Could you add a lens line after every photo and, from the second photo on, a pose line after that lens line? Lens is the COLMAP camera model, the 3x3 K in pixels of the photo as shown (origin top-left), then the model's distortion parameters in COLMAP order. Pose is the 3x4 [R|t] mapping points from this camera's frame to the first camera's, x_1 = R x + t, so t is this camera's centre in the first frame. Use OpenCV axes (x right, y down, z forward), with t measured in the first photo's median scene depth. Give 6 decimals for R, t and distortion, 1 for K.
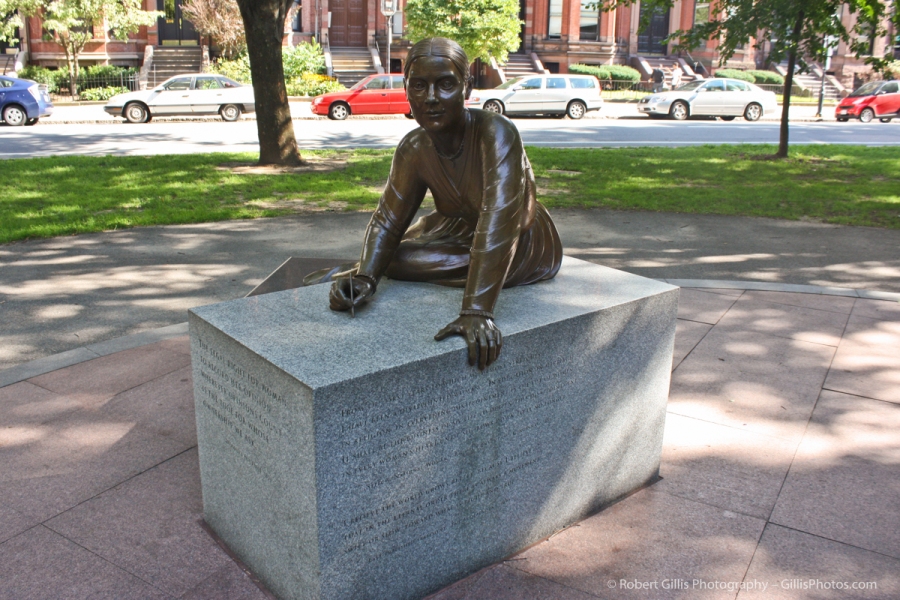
lens RADIAL K [[793.5, 0, 449.7], [0, 793.5, 299.5], [0, 0, 1]] dist [-0.105402, -0.004790]
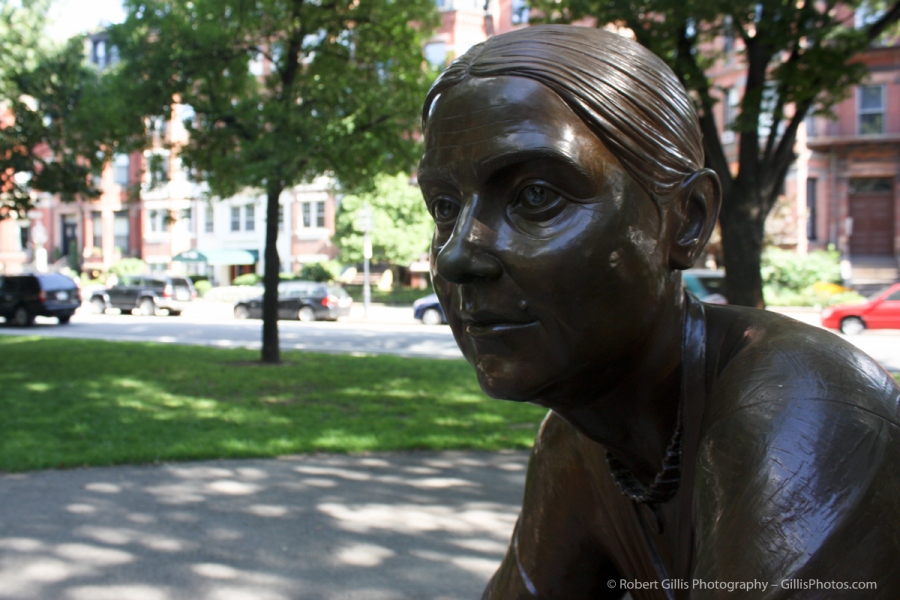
lens RADIAL K [[793.5, 0, 450.4], [0, 793.5, 299.7], [0, 0, 1]] dist [-0.105402, -0.004790]
pose [[0.804034, 0.003046, -0.594576, 0.036649], [-0.158891, 0.964721, -0.209923, -0.064507], [0.572960, 0.263258, 0.776152, 0.273339]]
